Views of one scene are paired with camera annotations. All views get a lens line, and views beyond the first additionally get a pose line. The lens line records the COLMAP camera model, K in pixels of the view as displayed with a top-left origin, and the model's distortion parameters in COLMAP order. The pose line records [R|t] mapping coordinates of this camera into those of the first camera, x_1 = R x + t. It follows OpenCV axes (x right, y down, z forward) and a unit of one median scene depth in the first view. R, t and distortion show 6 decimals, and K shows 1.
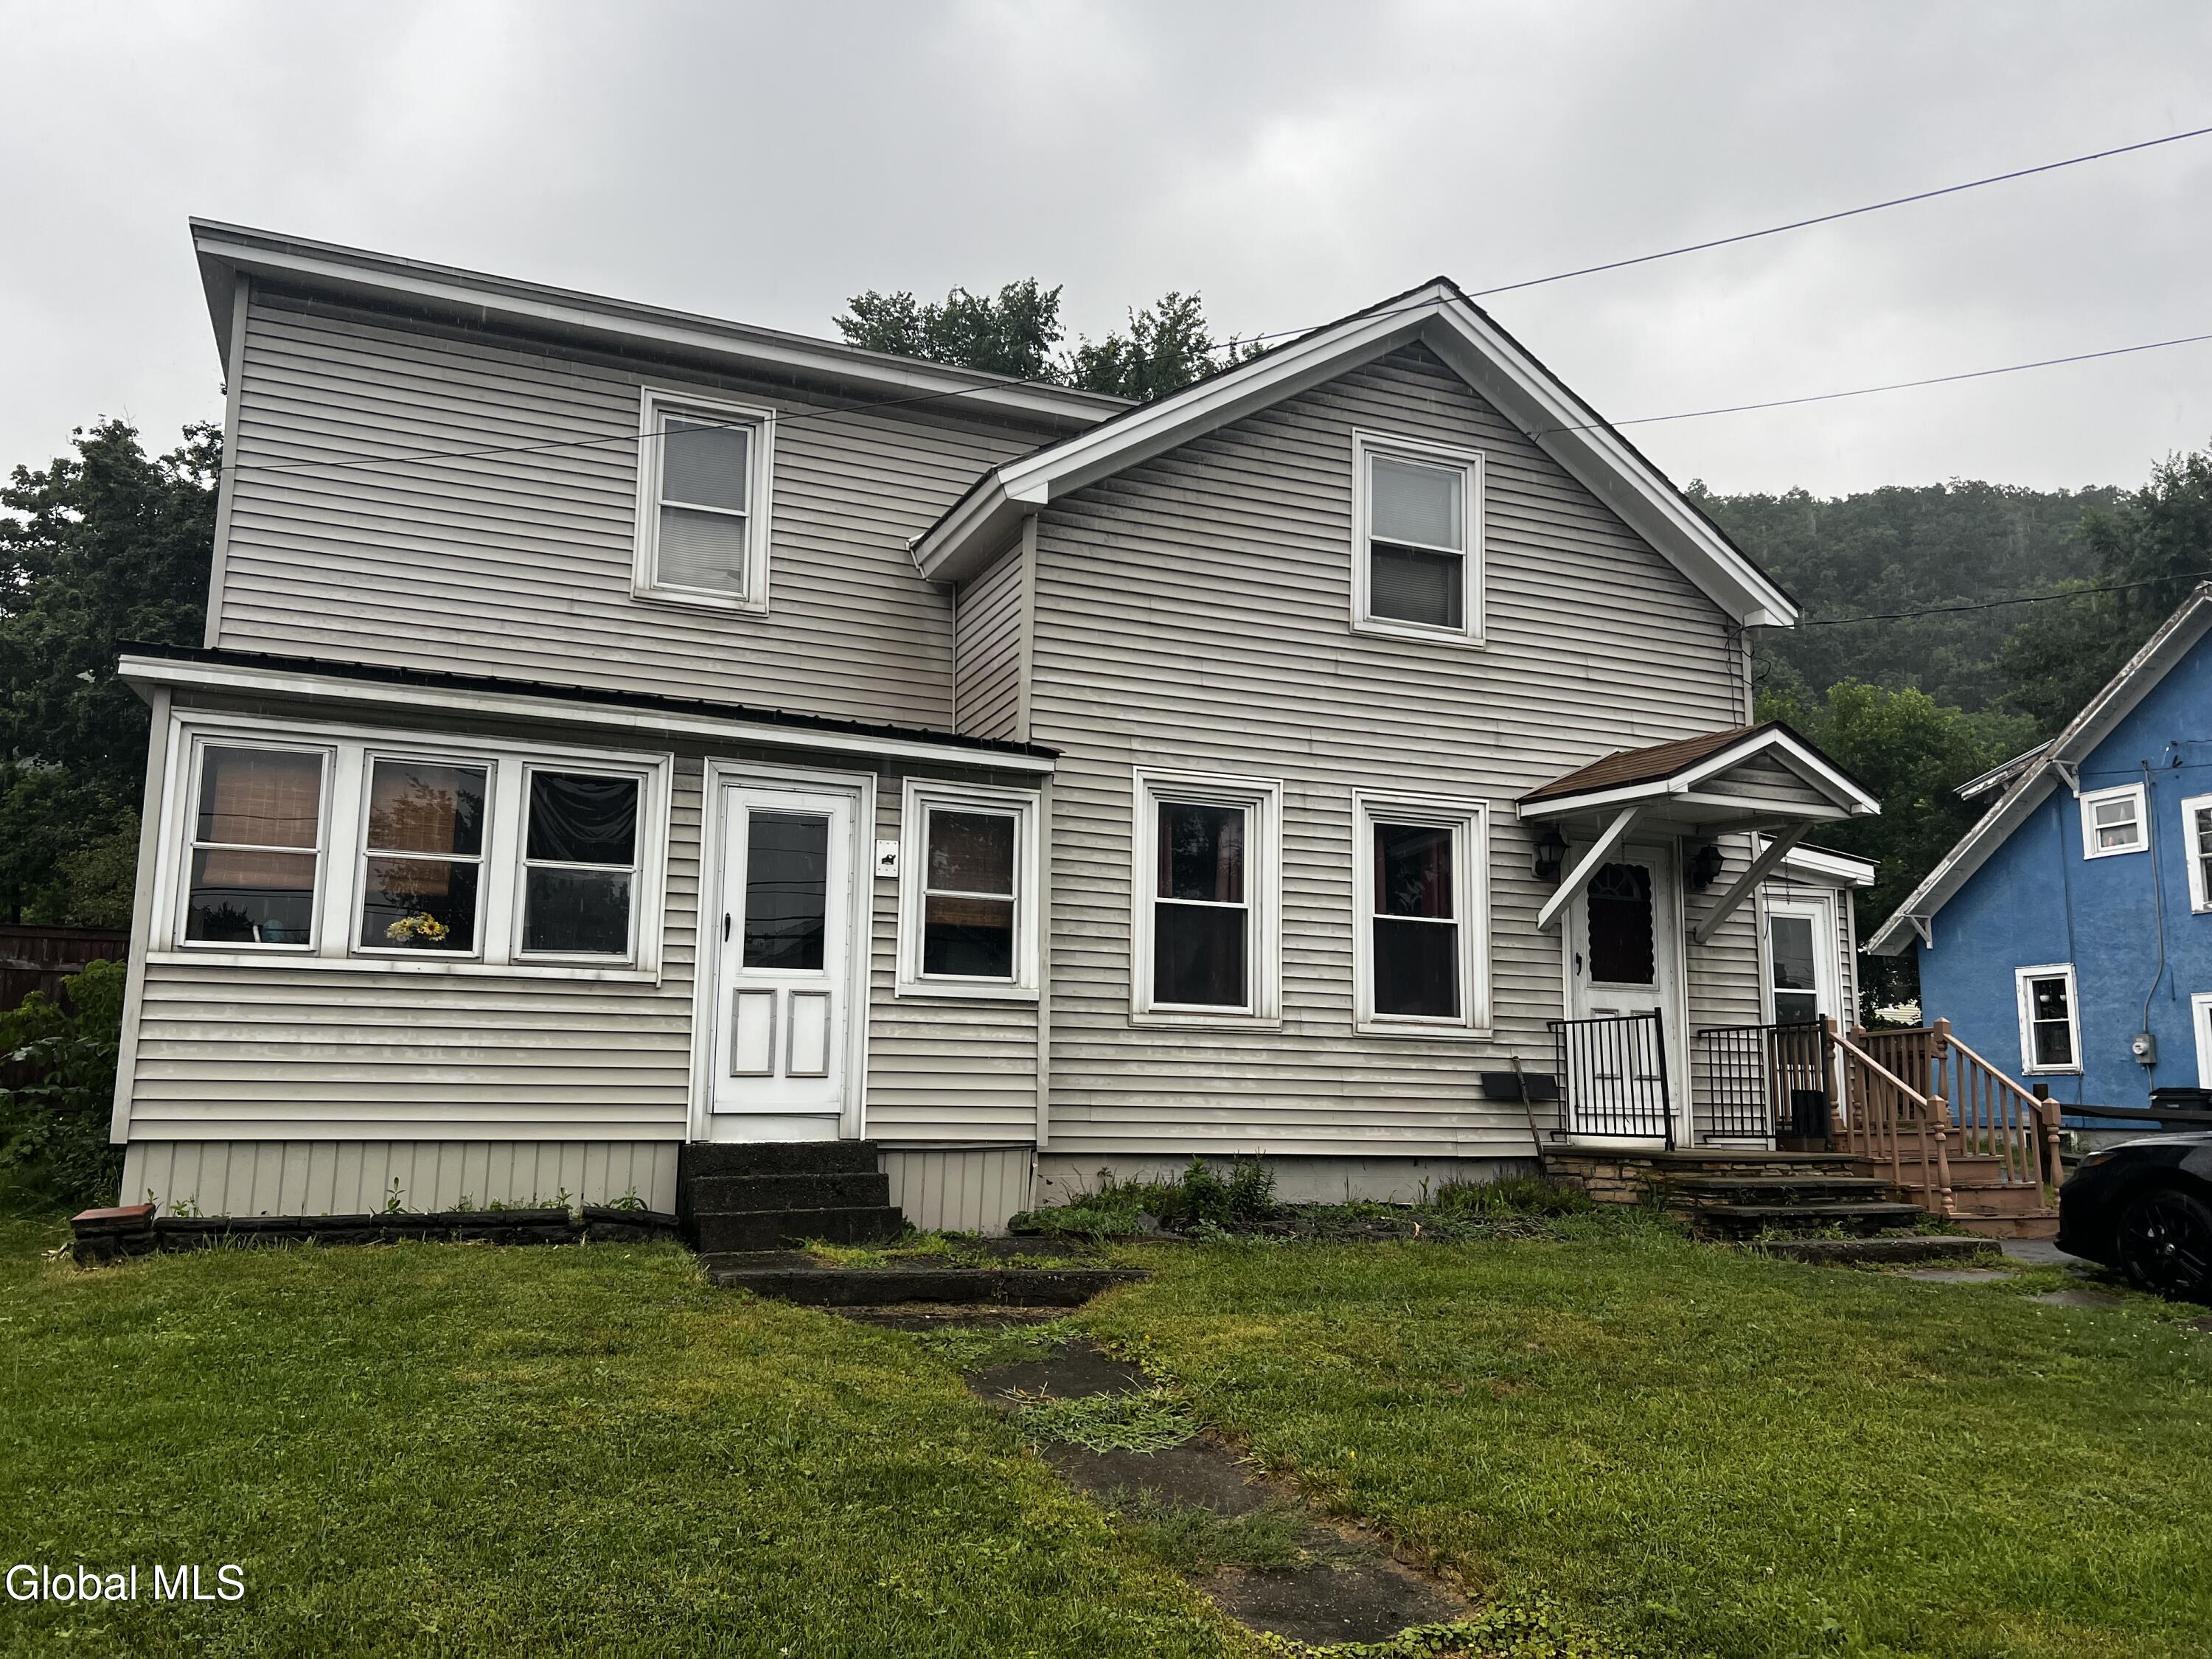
lens RADIAL K [[1639.7, 0, 1106.0], [0, 1639.7, 829.5], [0, 0, 1]] dist [0.182552, -0.326125]
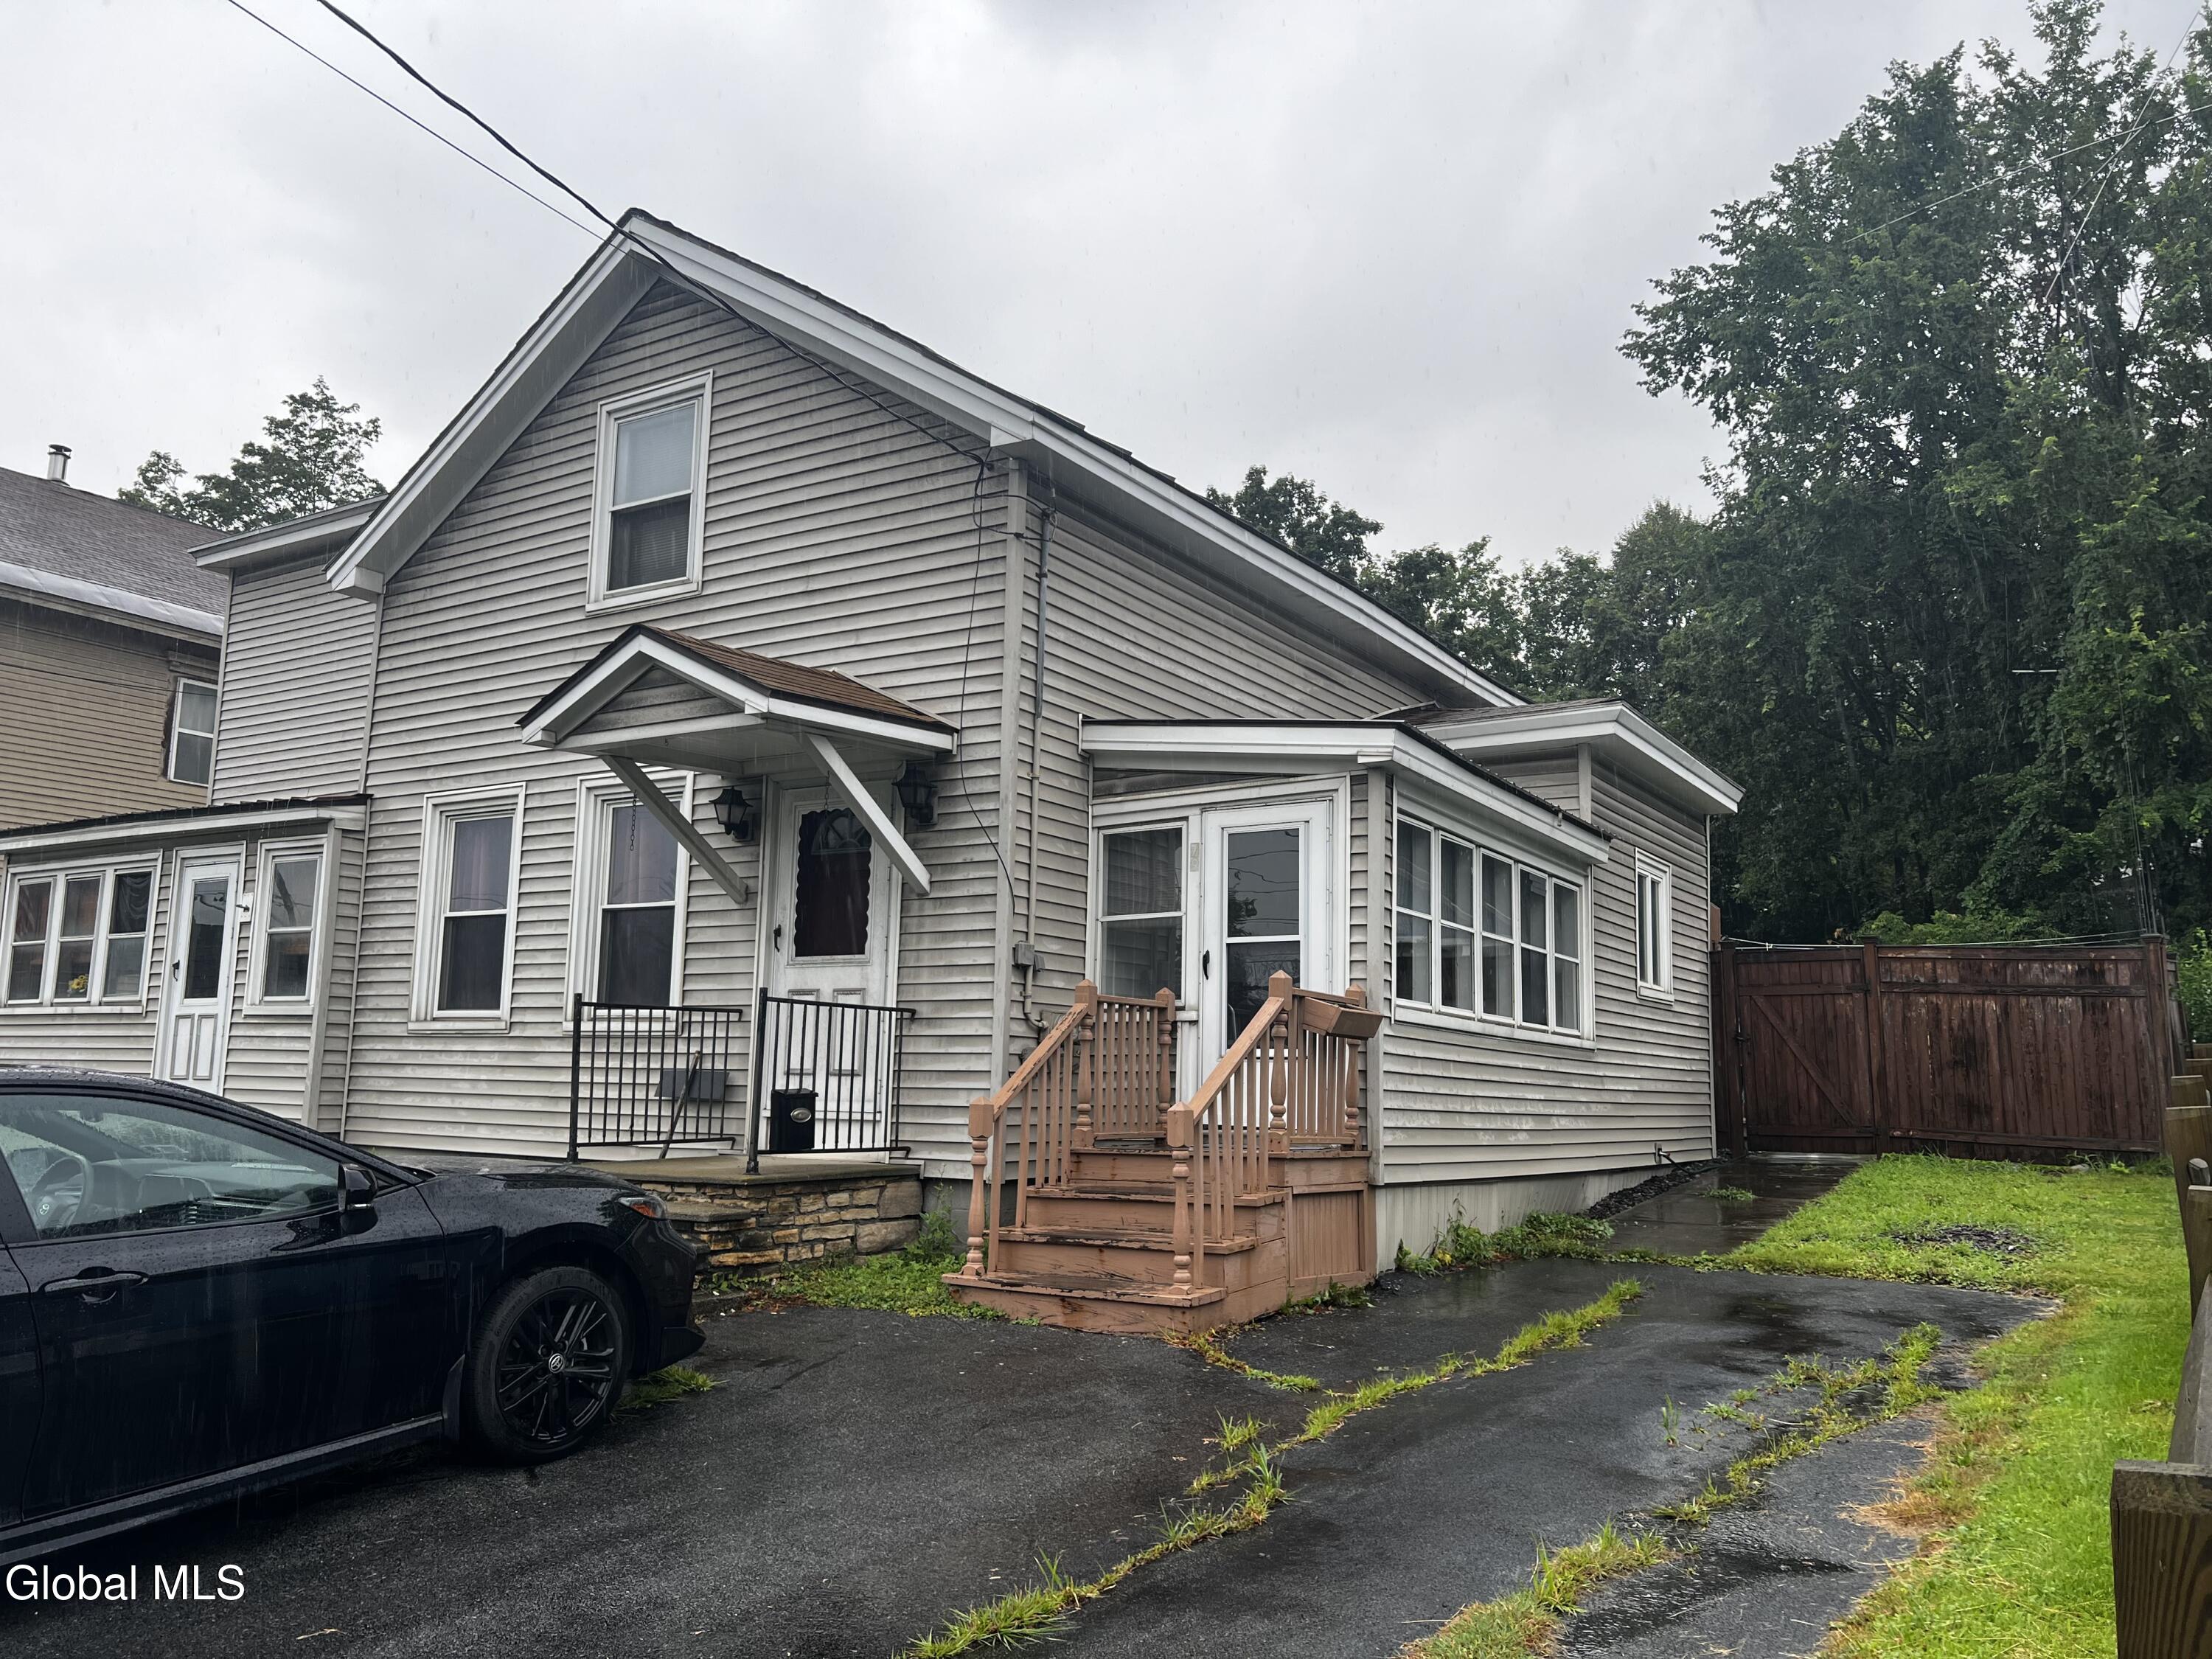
lens RADIAL K [[1635.7, 0, 1106.0], [0, 1635.7, 829.5], [0, 0, 1]] dist [0.018848, 0.001300]
pose [[0.573805, -0.123219, -0.809670, 1.163090], [0.127234, 0.990026, -0.060497, 0.108223], [0.809048, -0.068304, 0.583760, 0.730026]]
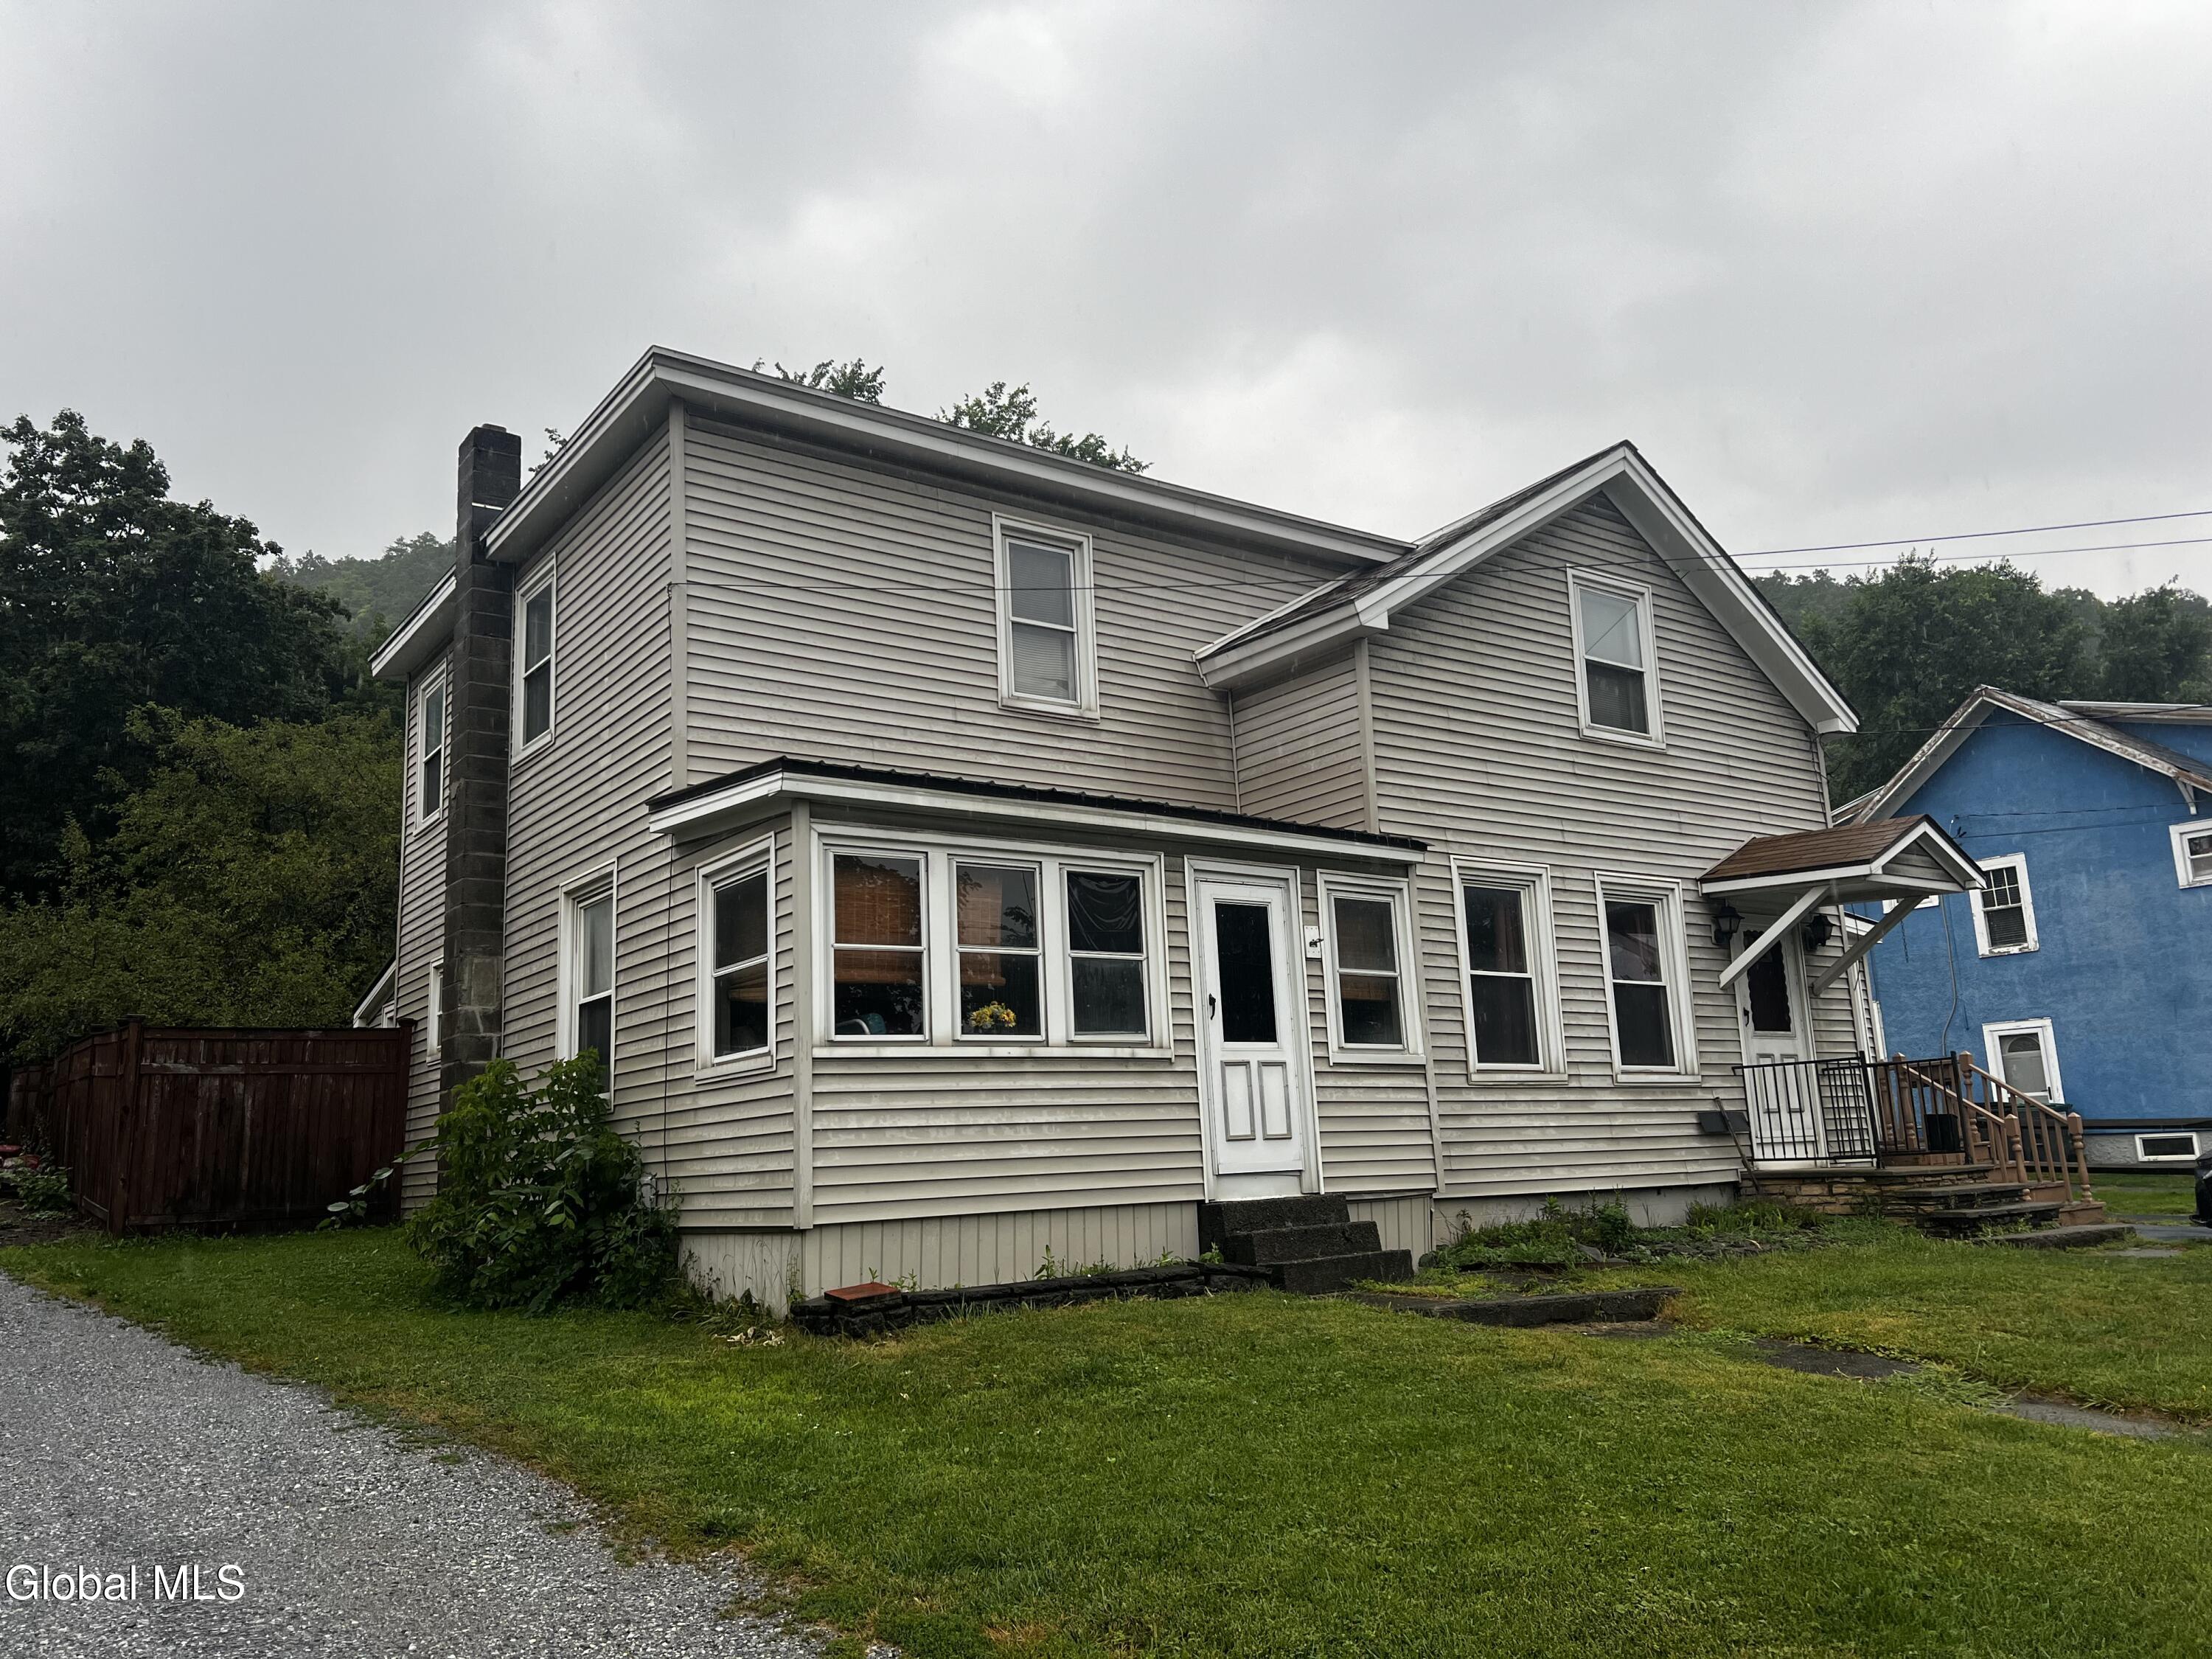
lens RADIAL K [[1639.7, 0, 1106.0], [0, 1639.7, 829.5], [0, 0, 1]] dist [0.182552, -0.326125]
pose [[0.970632, -0.006853, 0.240470, -0.494940], [0.015296, 0.999330, -0.033262, -0.022180], [-0.240081, 0.035964, 0.970086, -0.061266]]
